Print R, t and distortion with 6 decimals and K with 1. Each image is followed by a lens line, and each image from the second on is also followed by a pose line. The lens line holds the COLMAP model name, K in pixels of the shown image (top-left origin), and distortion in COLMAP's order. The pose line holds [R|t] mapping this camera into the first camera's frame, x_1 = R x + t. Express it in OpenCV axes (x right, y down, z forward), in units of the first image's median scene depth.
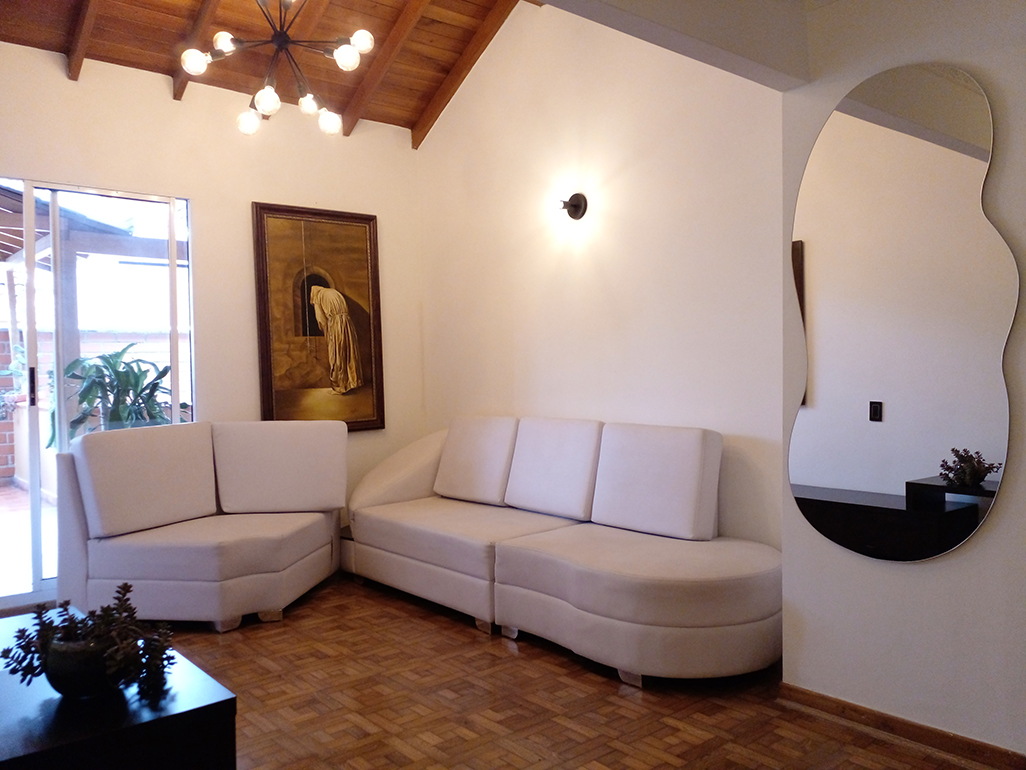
lens RADIAL K [[810.0, 0, 511.6], [0, 810.0, 383.4], [0, 0, 1]] dist [0.047621, -0.004370]
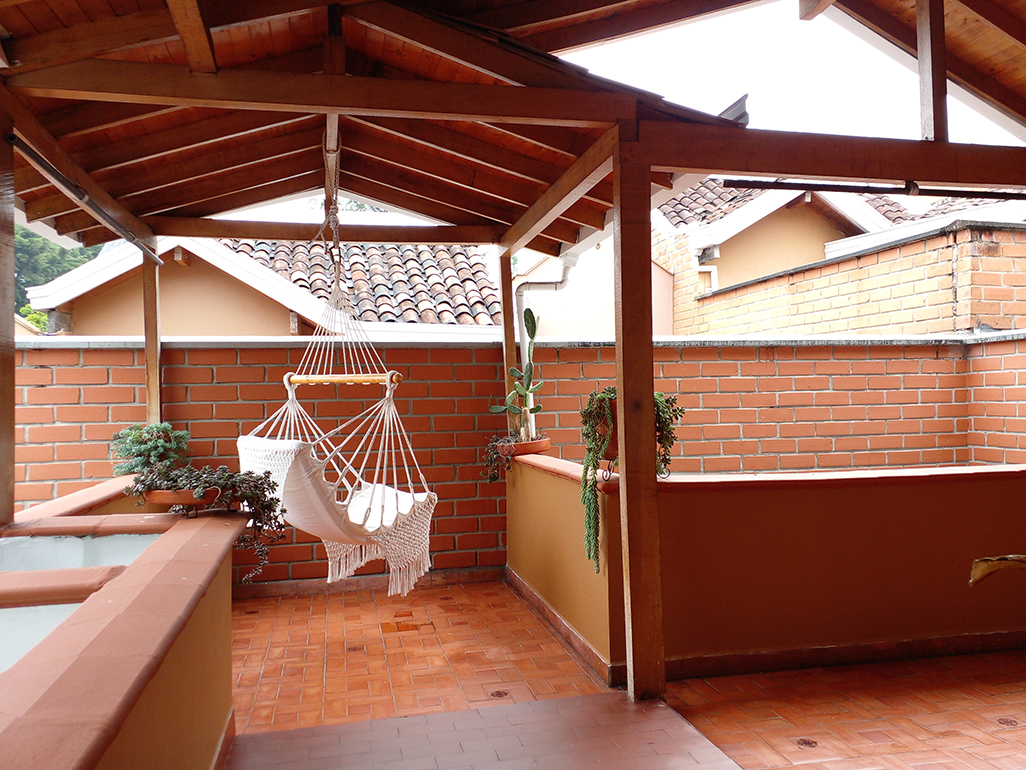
lens RADIAL K [[810.0, 0, 513.6], [0, 810.0, 384.3], [0, 0, 1]] dist [0.047621, -0.004370]
pose [[0.879151, 0.002795, -0.476535, -0.290461], [-0.022269, 0.999131, -0.035225, -0.009889], [0.476022, 0.041580, 0.878450, 0.427861]]
